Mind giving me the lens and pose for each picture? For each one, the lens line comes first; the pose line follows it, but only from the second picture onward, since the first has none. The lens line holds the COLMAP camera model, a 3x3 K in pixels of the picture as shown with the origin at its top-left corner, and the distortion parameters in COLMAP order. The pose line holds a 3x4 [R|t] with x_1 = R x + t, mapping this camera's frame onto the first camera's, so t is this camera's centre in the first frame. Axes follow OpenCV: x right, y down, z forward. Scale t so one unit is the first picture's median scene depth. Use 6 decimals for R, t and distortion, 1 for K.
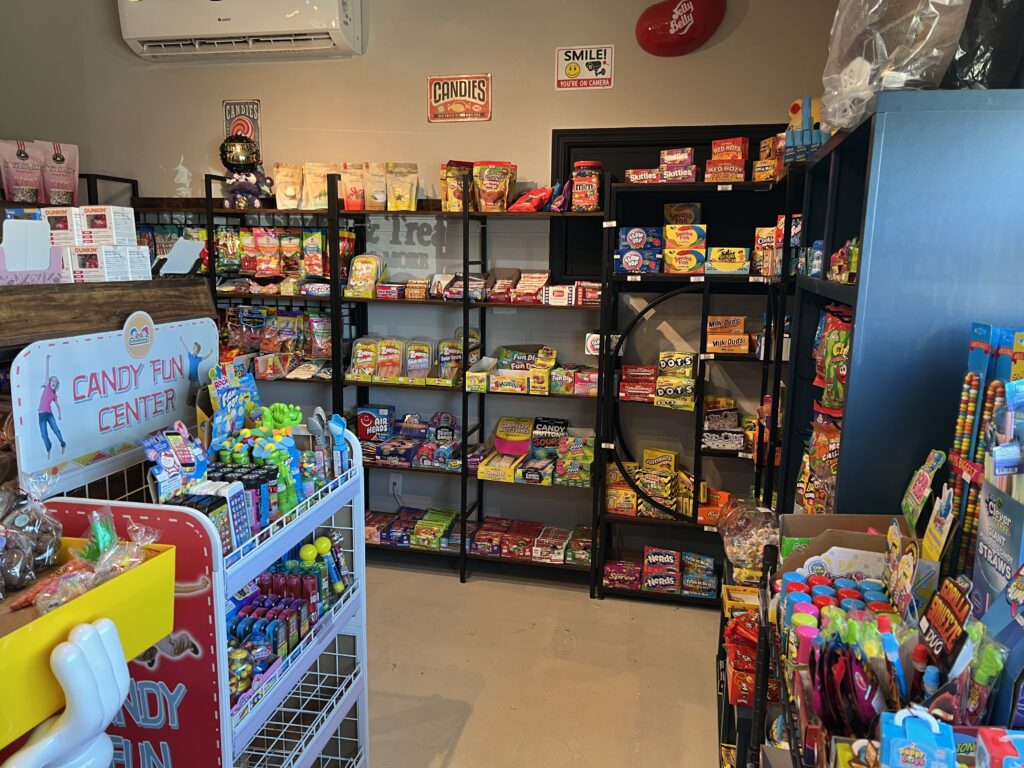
lens RADIAL K [[772.5, 0, 516.1], [0, 772.5, 384.0], [0, 0, 1]] dist [0.073218, -0.085698]
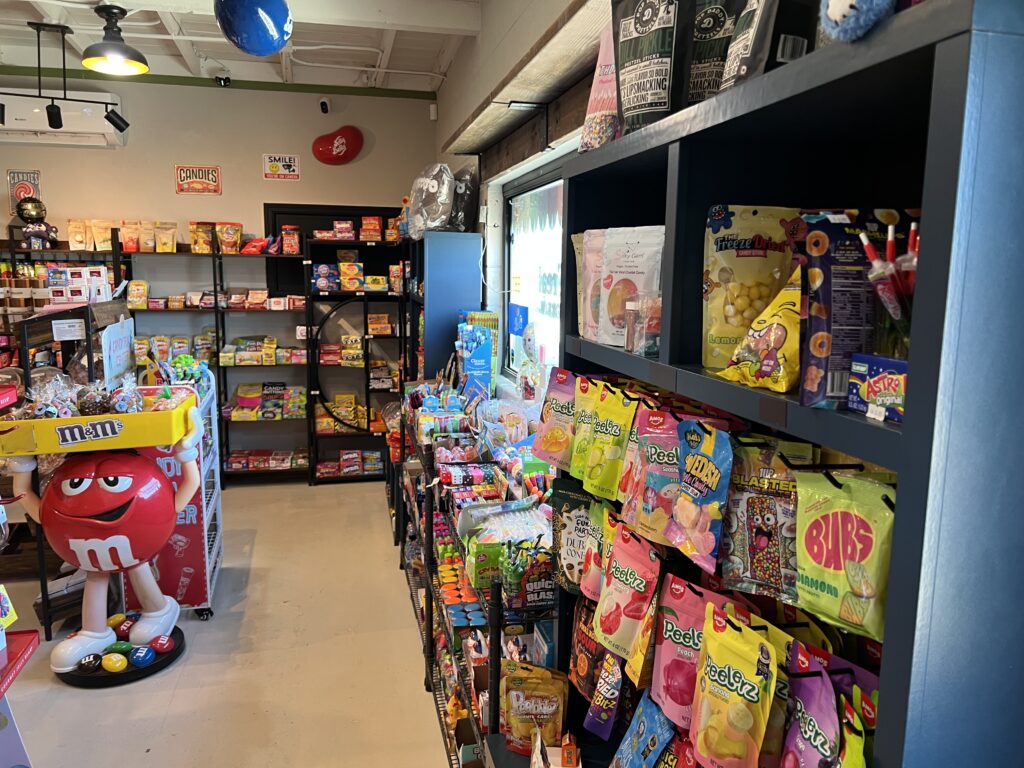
lens RADIAL K [[772.5, 0, 516.1], [0, 772.5, 384.0], [0, 0, 1]] dist [0.073218, -0.085698]
pose [[0.901905, -0.067507, 0.426627, -0.205655], [0.072152, 0.997380, 0.005287, 0.083635], [-0.425866, 0.026014, 0.904412, -0.716704]]
